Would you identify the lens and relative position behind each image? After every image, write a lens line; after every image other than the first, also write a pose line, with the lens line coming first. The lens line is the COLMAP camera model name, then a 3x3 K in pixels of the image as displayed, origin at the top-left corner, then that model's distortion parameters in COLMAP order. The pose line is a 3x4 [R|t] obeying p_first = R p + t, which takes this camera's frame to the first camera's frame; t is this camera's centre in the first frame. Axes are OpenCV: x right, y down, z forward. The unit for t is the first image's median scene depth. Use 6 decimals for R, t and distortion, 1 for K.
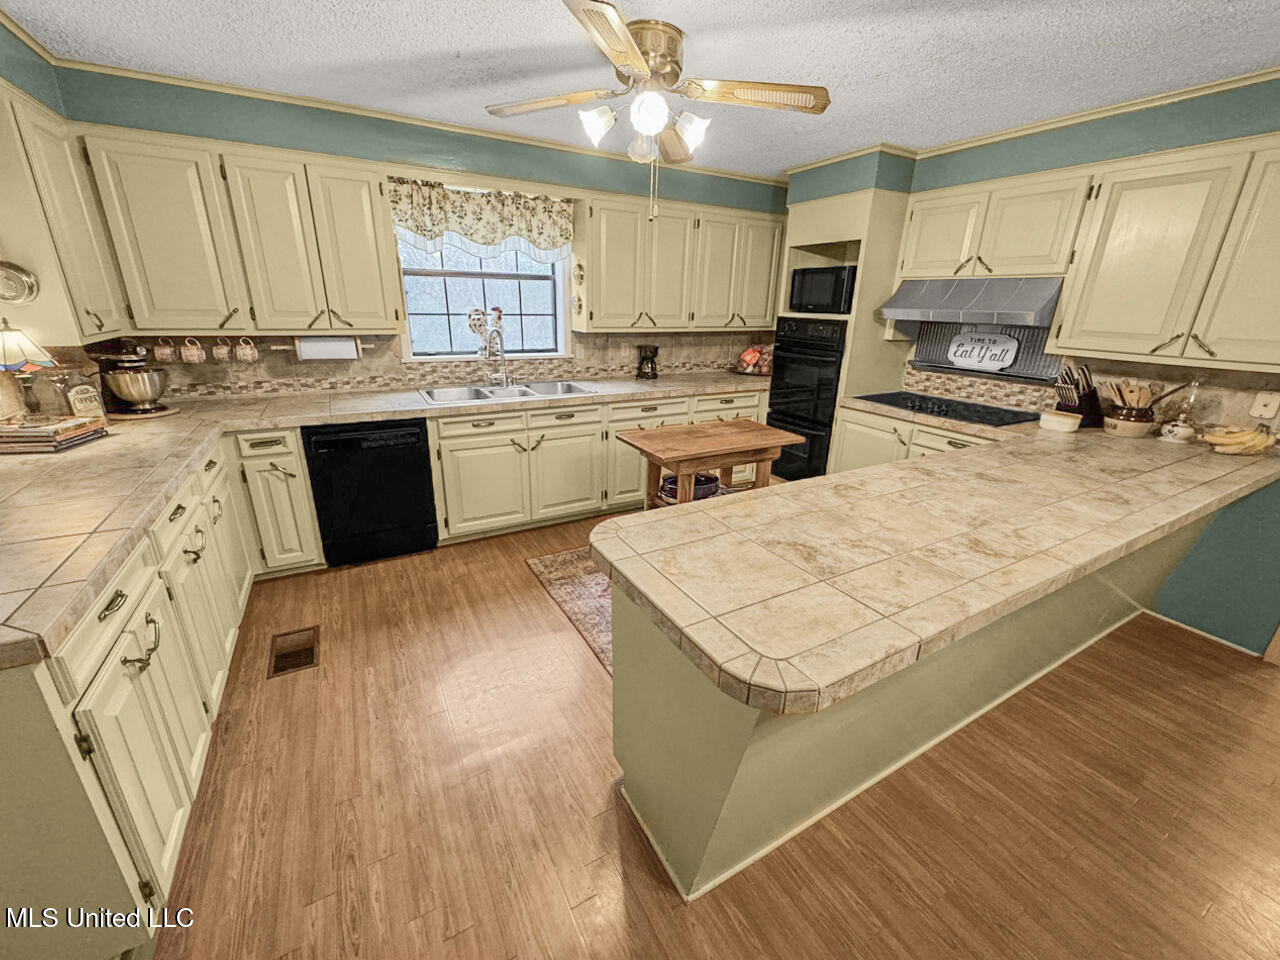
lens RADIAL K [[518.0, 0, 641.3], [0, 518.0, 483.2], [0, 0, 1]] dist [-0.004619, 0.000205]
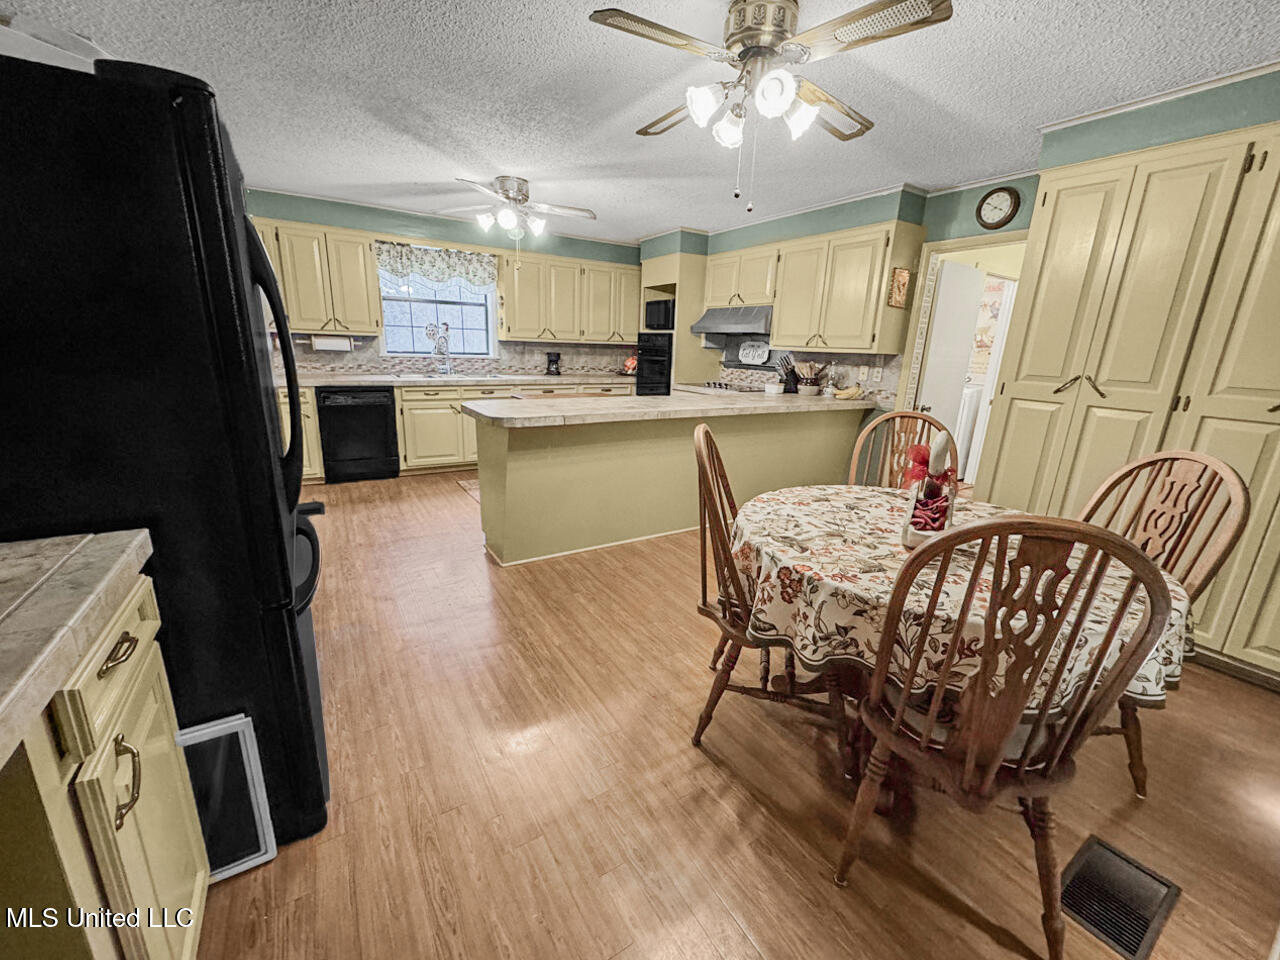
lens RADIAL K [[518.0, 0, 640.0], [0, 518.0, 481.6], [0, 0, 1]] dist [-0.004619, 0.000205]
pose [[0.999117, 0.002523, 0.041948, 0.238929], [0.000702, 0.997055, -0.076691, 0.251690], [-0.042018, 0.076652, 0.996172, -0.516808]]
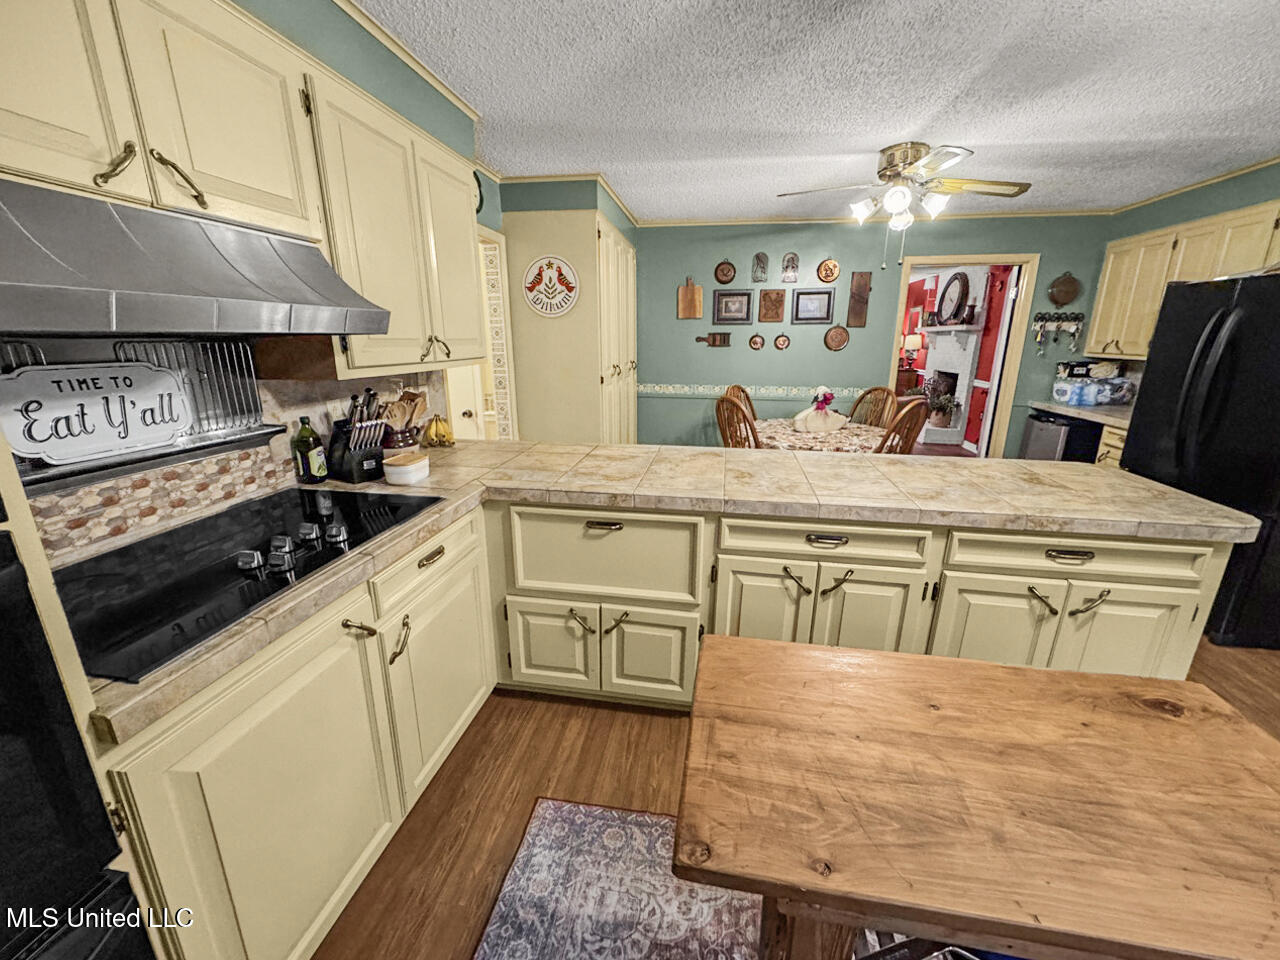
lens RADIAL K [[518.0, 0, 637.4], [0, 518.0, 483.7], [0, 0, 1]] dist [-0.004619, 0.000205]
pose [[-0.777907, -0.195758, 0.597109, 0.121678], [0.188757, 0.833556, 0.519187, -0.323288], [-0.599359, 0.516588, -0.611478, 0.998116]]
